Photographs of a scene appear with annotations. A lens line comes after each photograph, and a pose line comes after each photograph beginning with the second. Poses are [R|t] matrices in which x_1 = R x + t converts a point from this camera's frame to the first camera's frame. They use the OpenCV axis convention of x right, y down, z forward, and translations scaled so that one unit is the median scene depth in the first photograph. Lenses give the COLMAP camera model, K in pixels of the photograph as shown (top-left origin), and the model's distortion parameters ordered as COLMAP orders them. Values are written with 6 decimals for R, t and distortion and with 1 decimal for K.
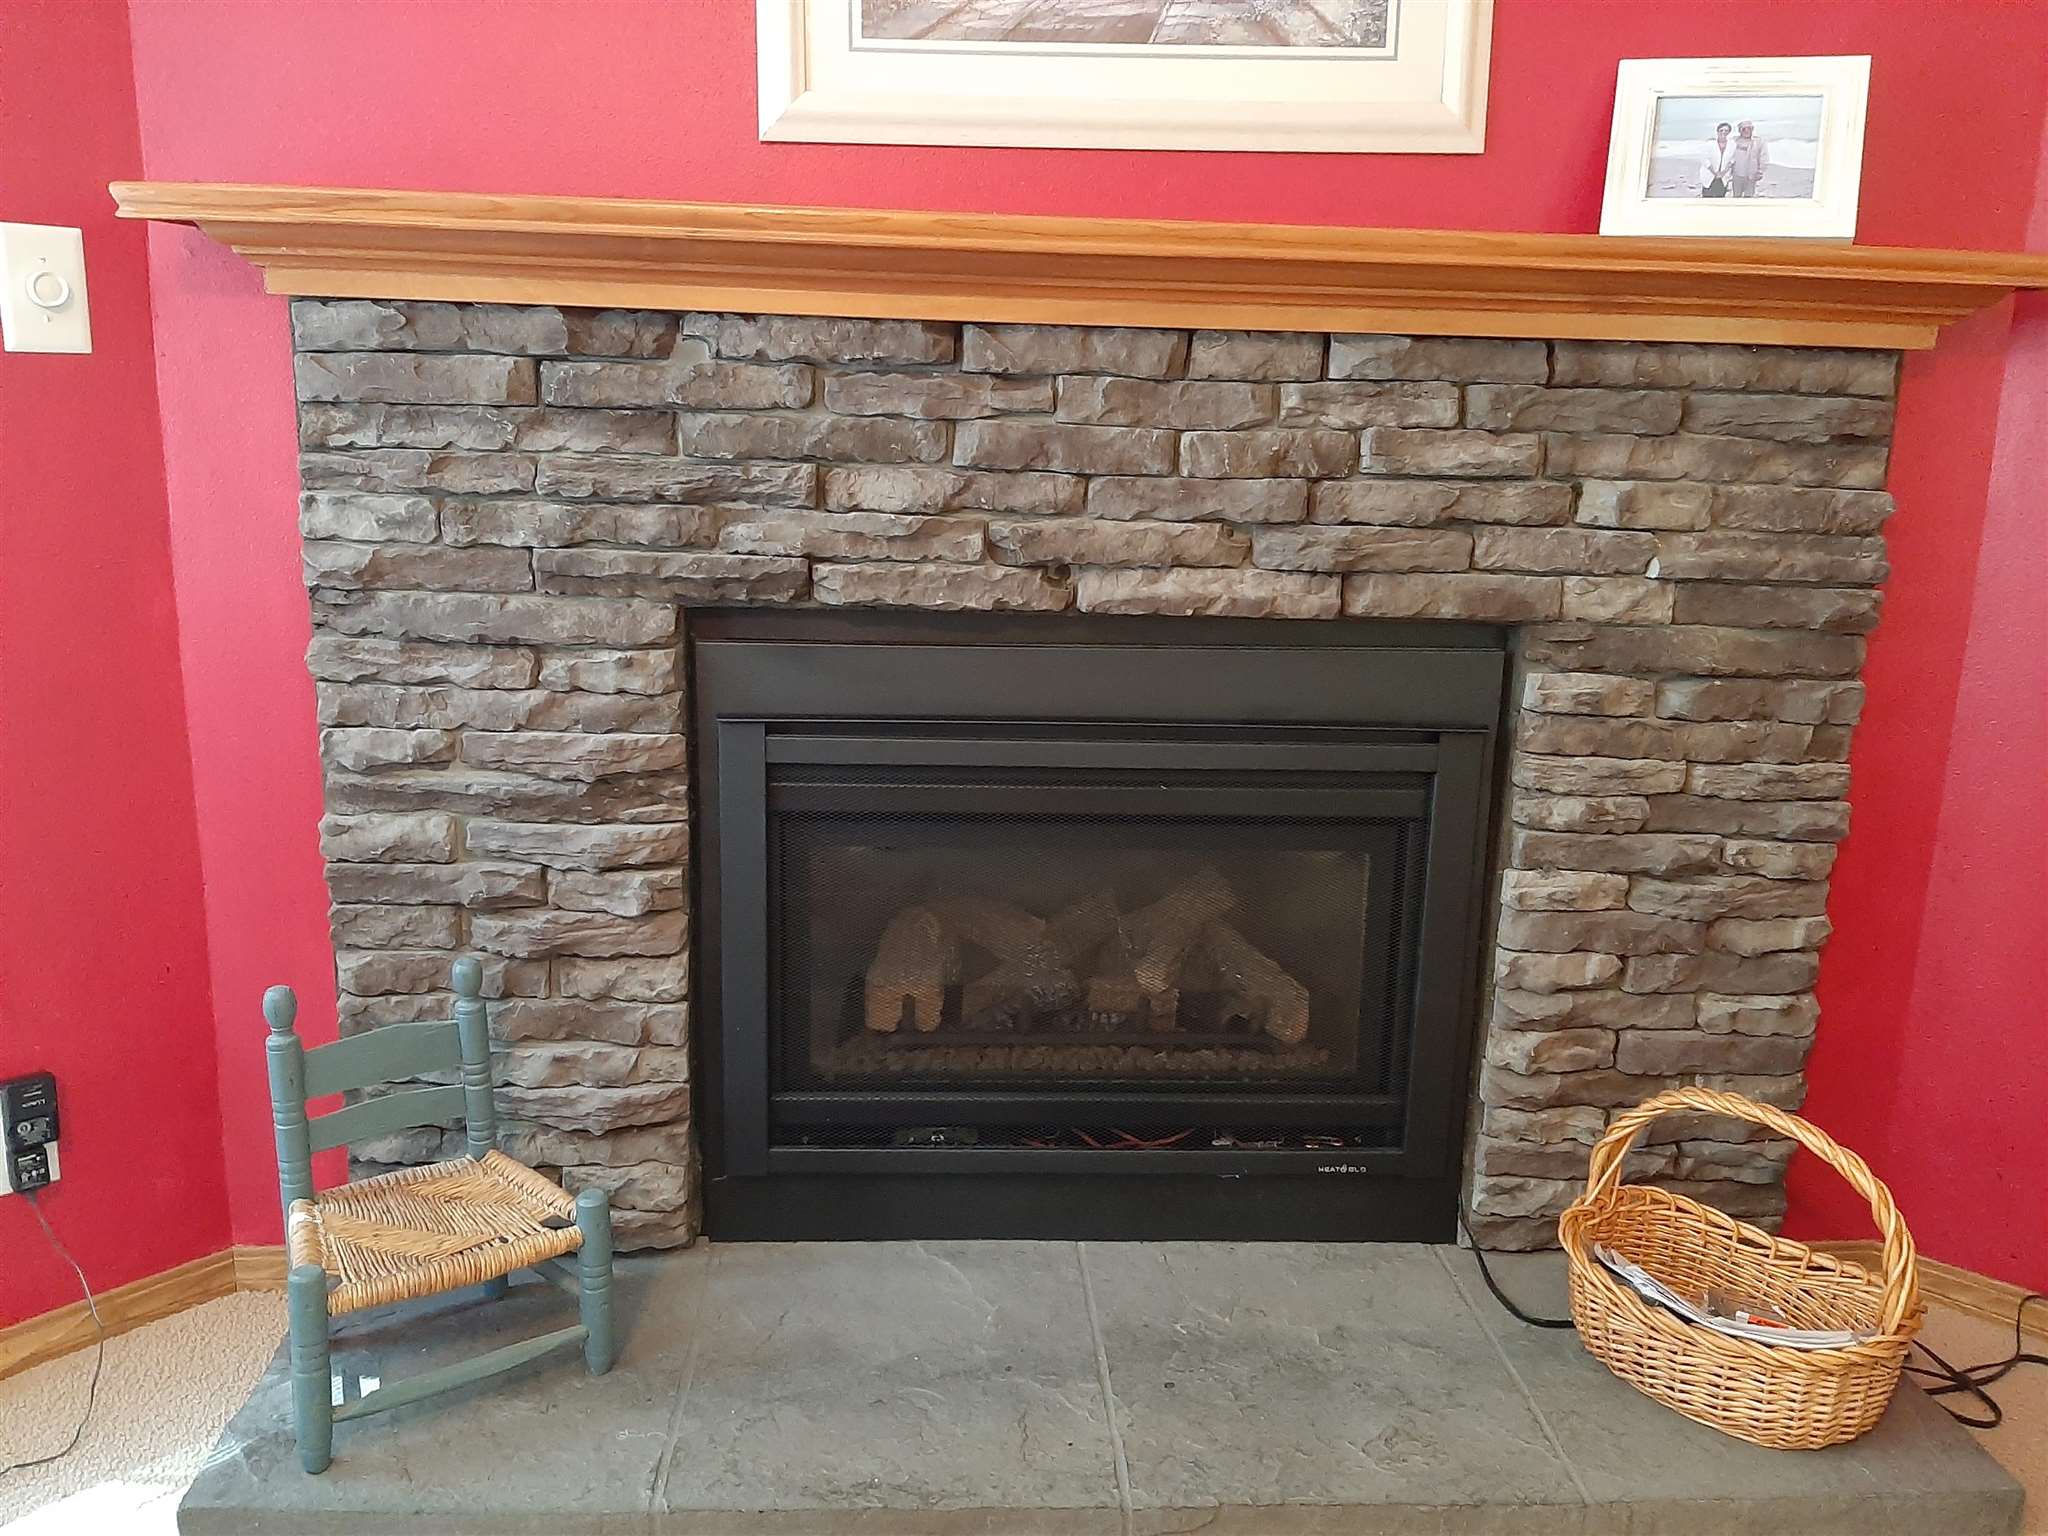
lens RADIAL K [[1586.7, 0, 1018.0], [0, 1586.7, 763.7], [0, 0, 1]] dist [0.081357, -0.157189]
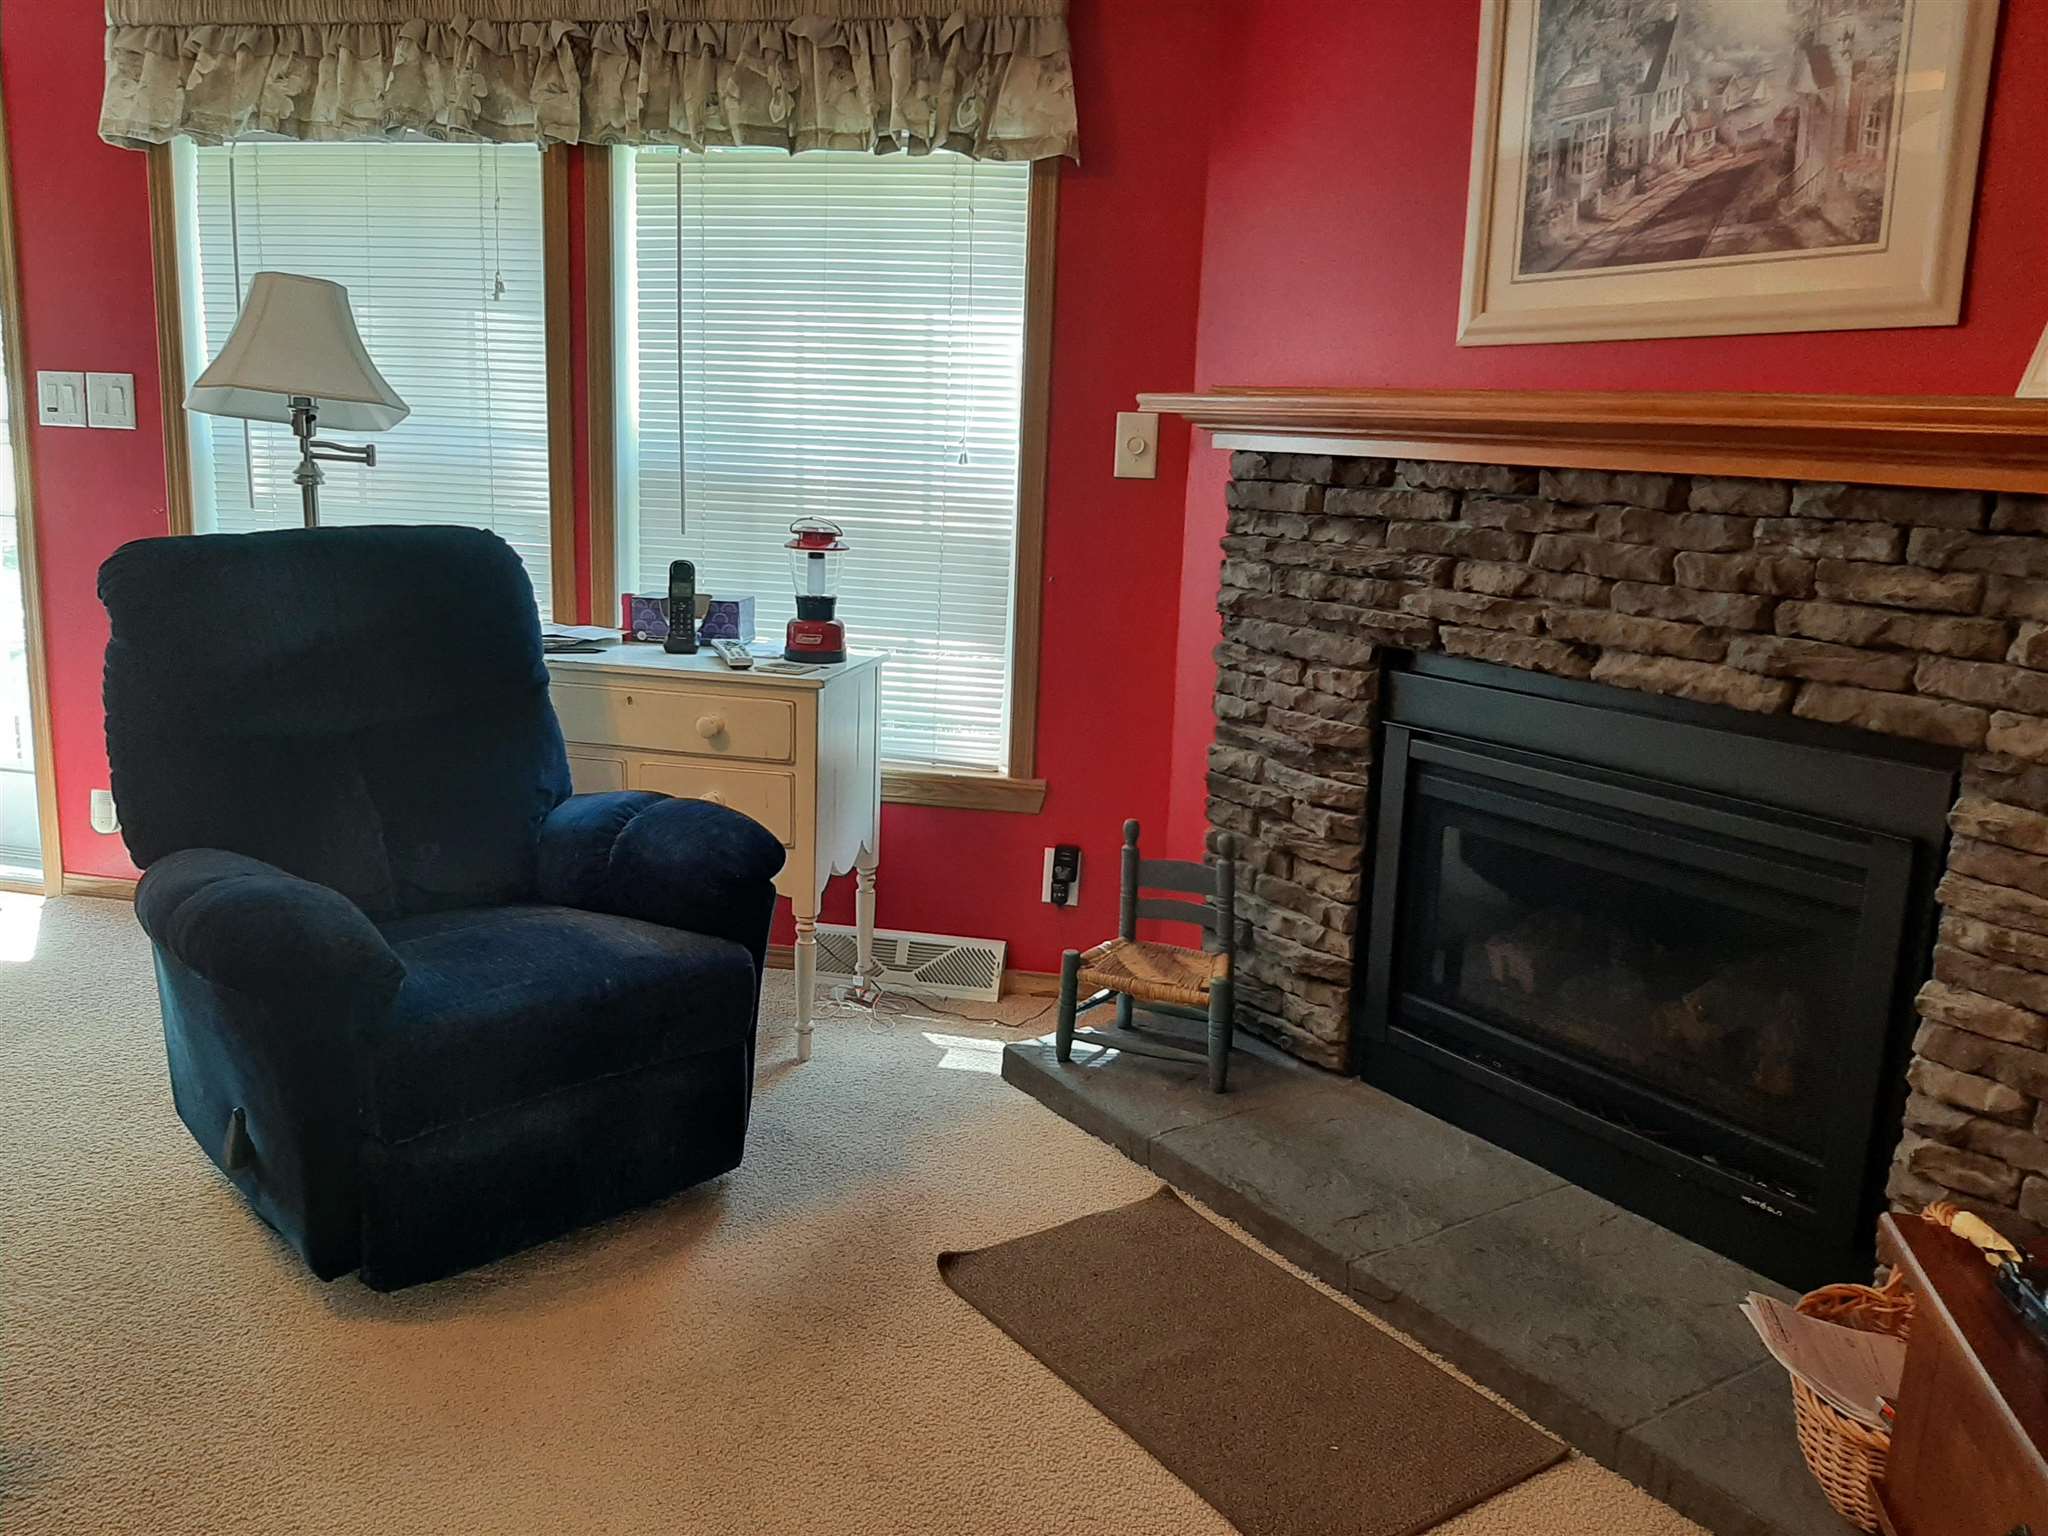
lens RADIAL K [[1586.7, 0, 1018.0], [0, 1586.7, 763.7], [0, 0, 1]] dist [0.081357, -0.157189]
pose [[0.518480, 0.170793, -0.837860, 0.922017], [-0.210063, 0.975263, 0.068811, -0.020417], [0.828886, 0.140326, 0.541531, -0.104198]]
